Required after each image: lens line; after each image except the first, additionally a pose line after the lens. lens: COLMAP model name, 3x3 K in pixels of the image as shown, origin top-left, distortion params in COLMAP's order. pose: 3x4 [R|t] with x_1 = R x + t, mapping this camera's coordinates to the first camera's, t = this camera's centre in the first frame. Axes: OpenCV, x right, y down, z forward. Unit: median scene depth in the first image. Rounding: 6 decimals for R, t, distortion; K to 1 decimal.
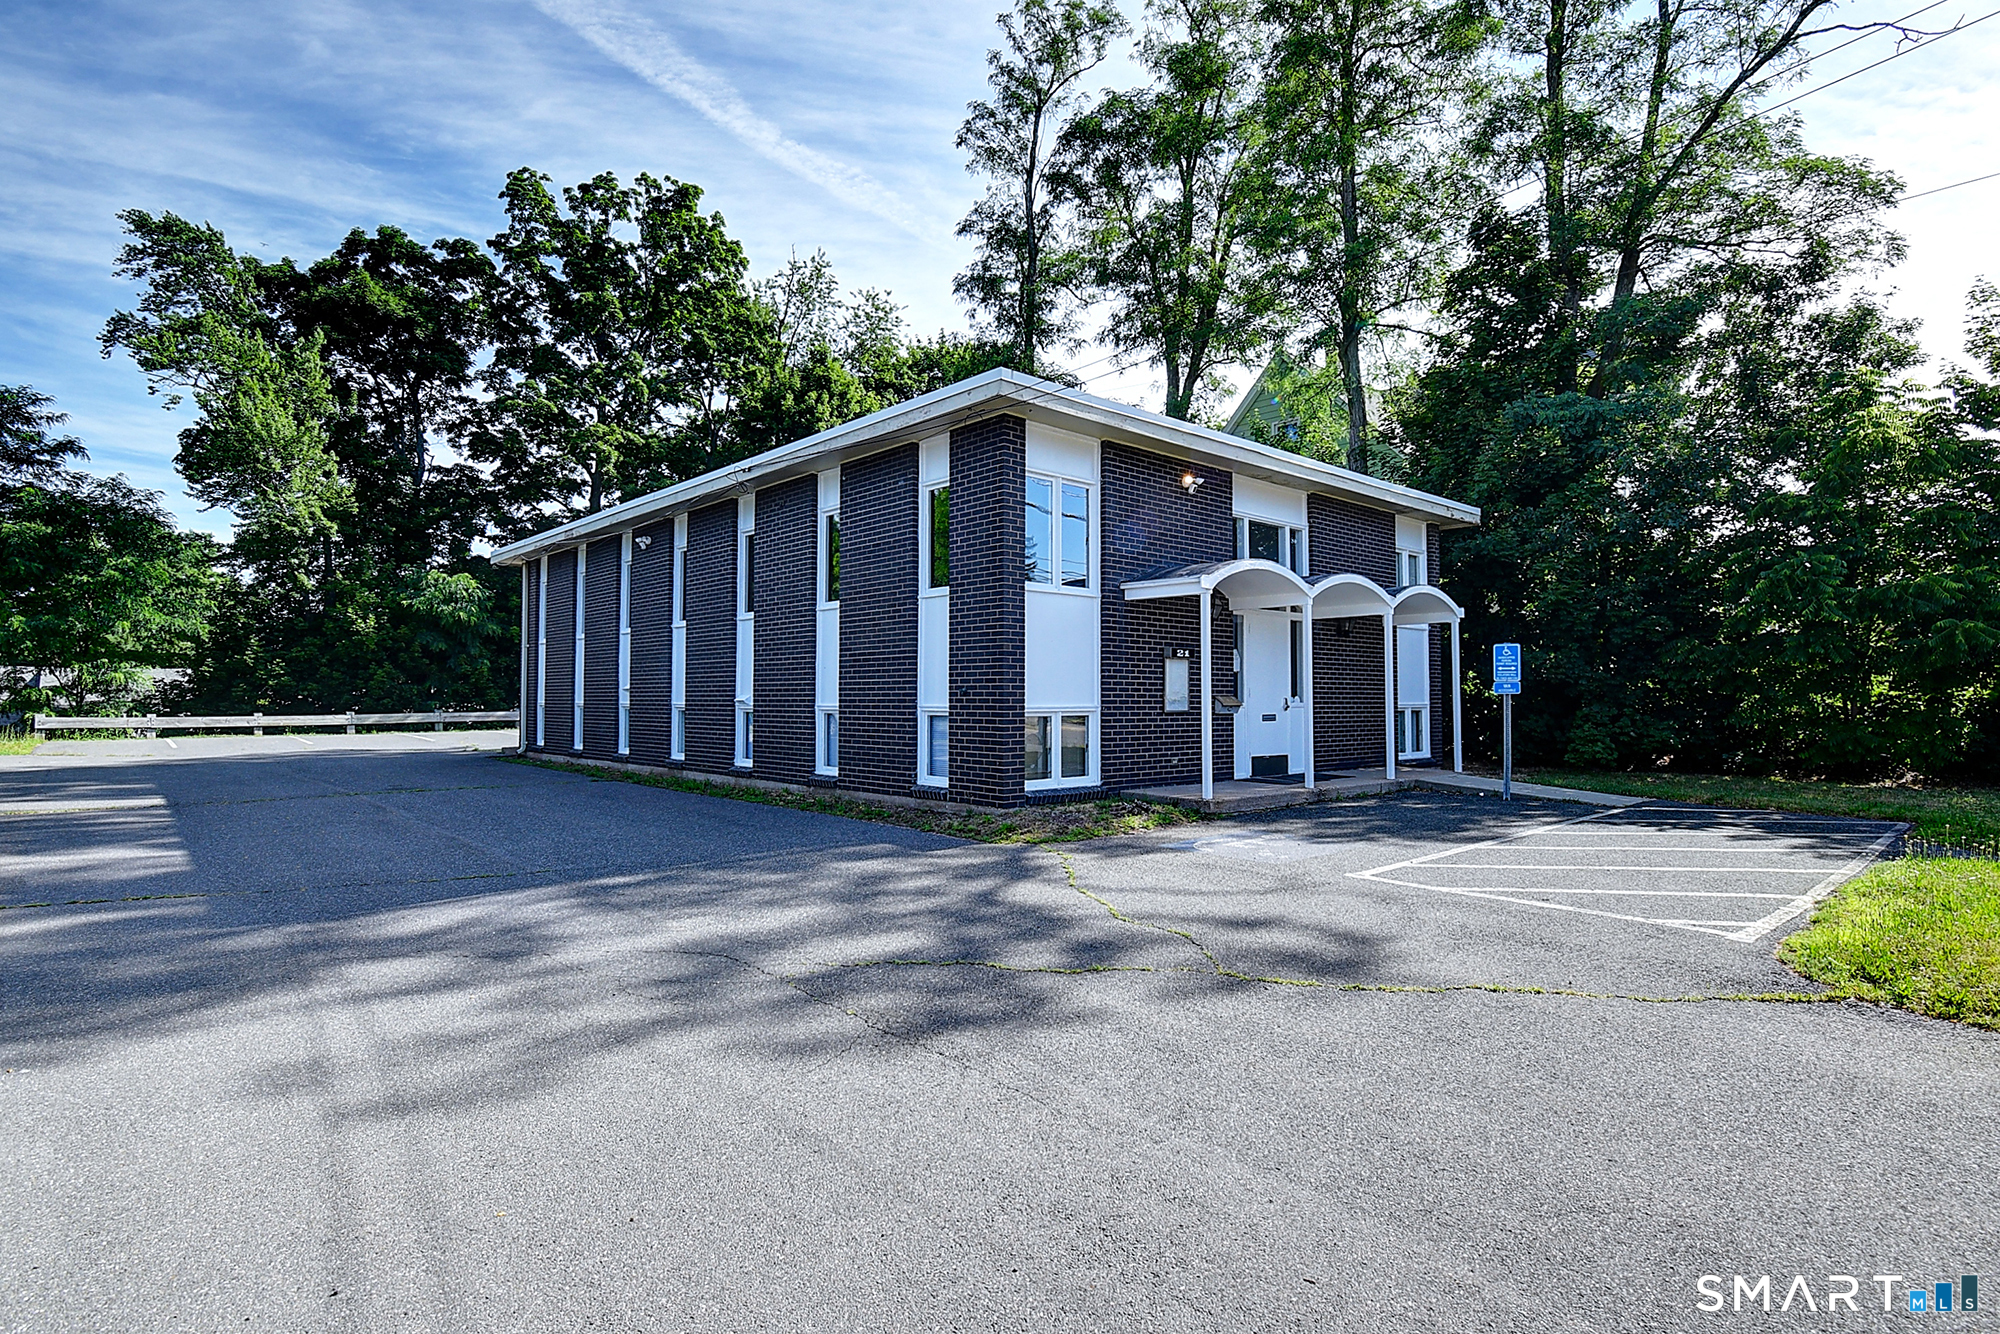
lens RADIAL K [[1026.1, 0, 993.4], [0, 1026.1, 650.0], [0, 0, 1]] dist [-0.000316, -0.011998]
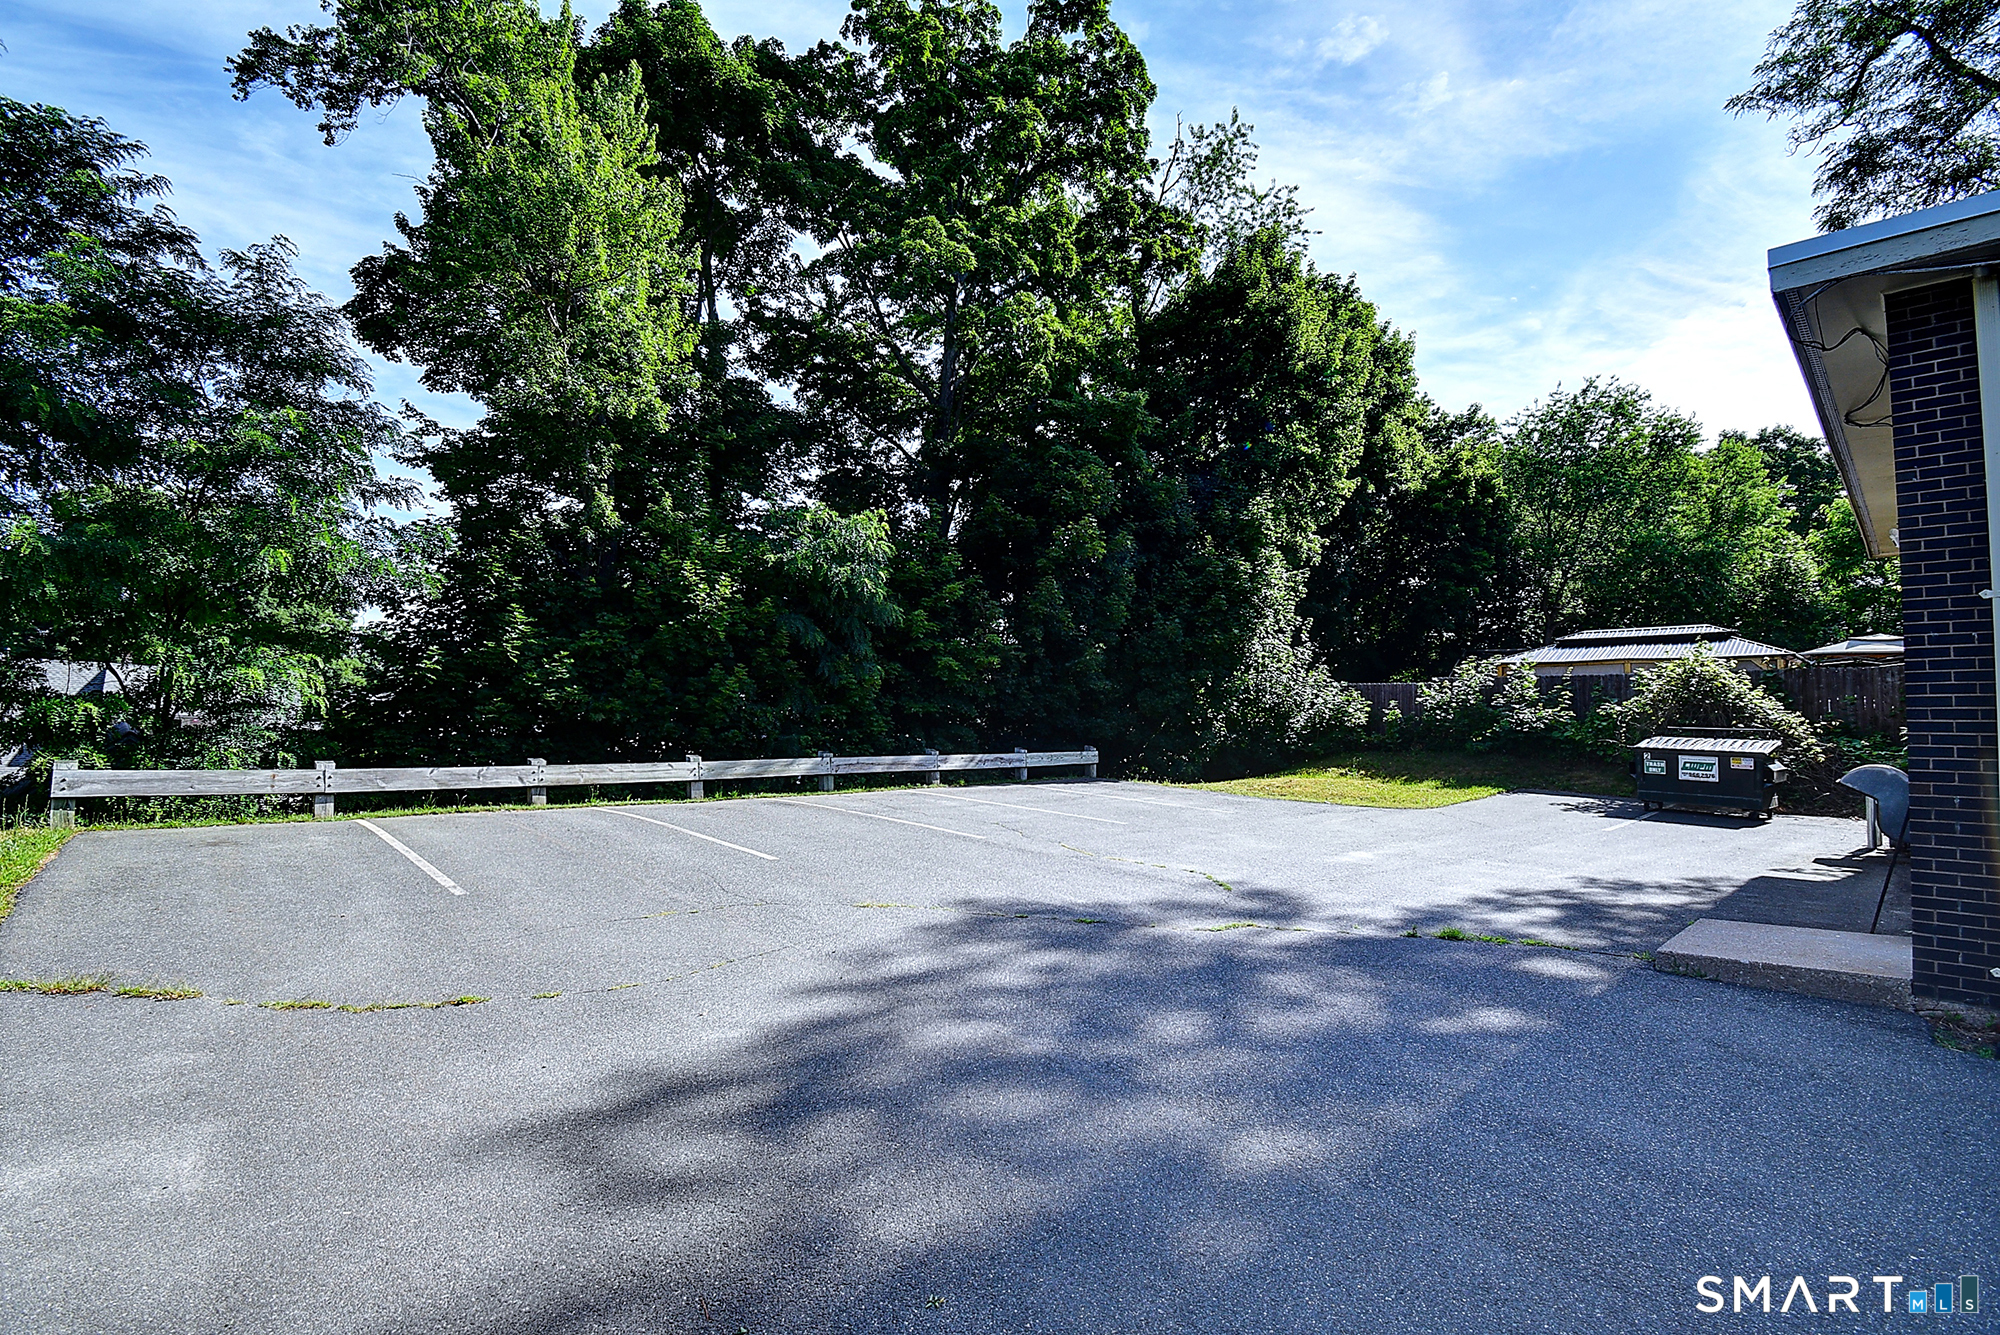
lens RADIAL K [[886.6, 0, 1000.0], [0, 886.6, 667.5], [0, 0, 1]] dist [0.024237, -0.027185]
pose [[0.999509, 0.027630, 0.014748, -0.510109], [-0.027578, 0.999613, -0.003705, 0.013353], [-0.014845, 0.003297, 0.999884, 0.575153]]
